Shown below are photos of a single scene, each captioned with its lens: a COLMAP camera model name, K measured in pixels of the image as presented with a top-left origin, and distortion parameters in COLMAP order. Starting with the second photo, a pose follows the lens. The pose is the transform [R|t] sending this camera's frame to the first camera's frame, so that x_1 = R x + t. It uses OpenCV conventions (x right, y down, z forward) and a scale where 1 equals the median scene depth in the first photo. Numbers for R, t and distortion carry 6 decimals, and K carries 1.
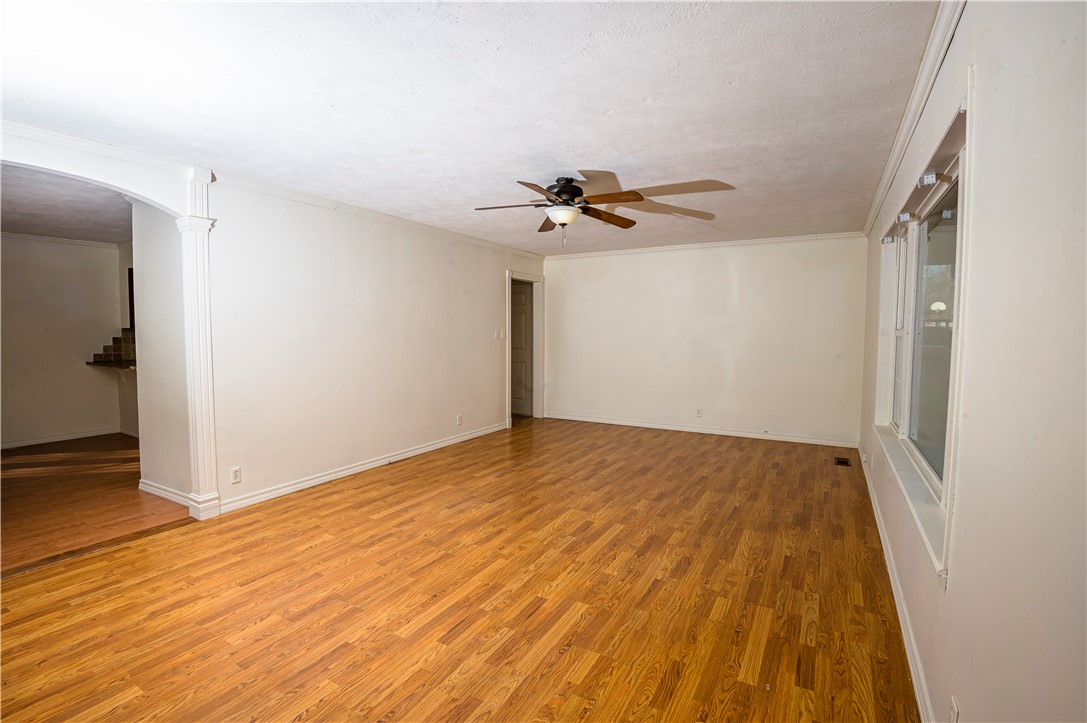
lens RADIAL K [[510.2, 0, 543.5], [0, 510.2, 361.5], [0, 0, 1]] dist [-0.002006, -0.000725]
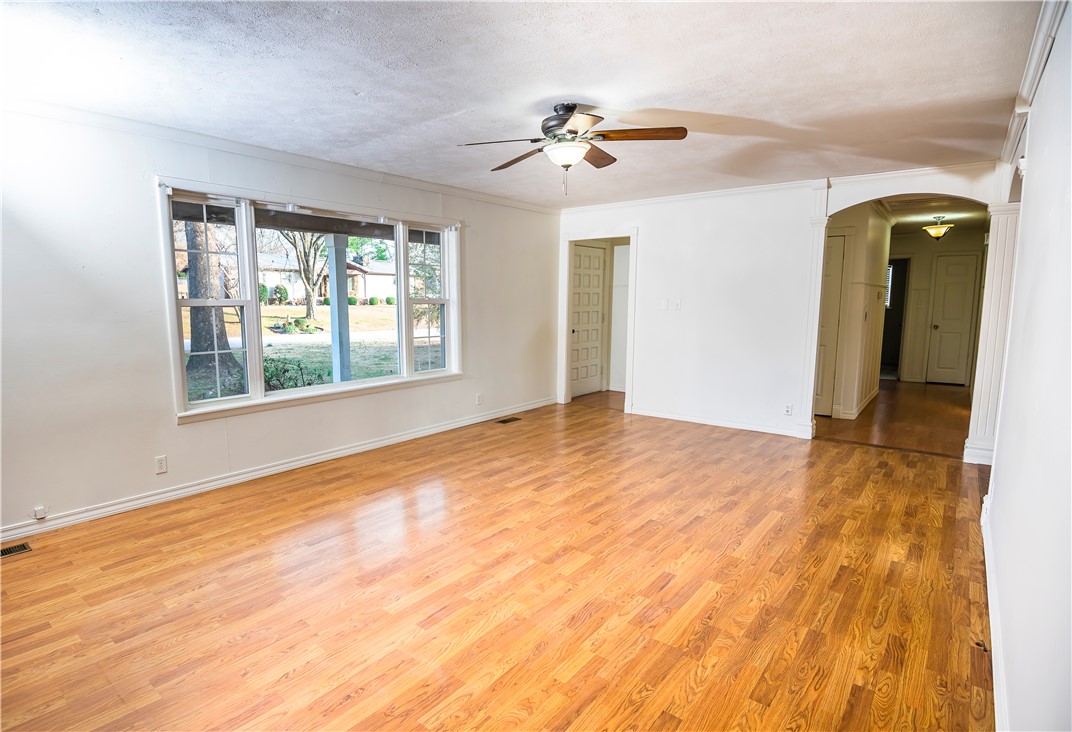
lens RADIAL K [[536.6, 0, 536.0], [0, 536.6, 366.0], [0, 0, 1]] dist [-0.033344, -0.000589]
pose [[-0.995767, -0.009292, 0.091444, -0.002104], [0.007661, 0.983026, 0.183304, -0.118115], [-0.091595, 0.183229, -0.978794, 2.027463]]
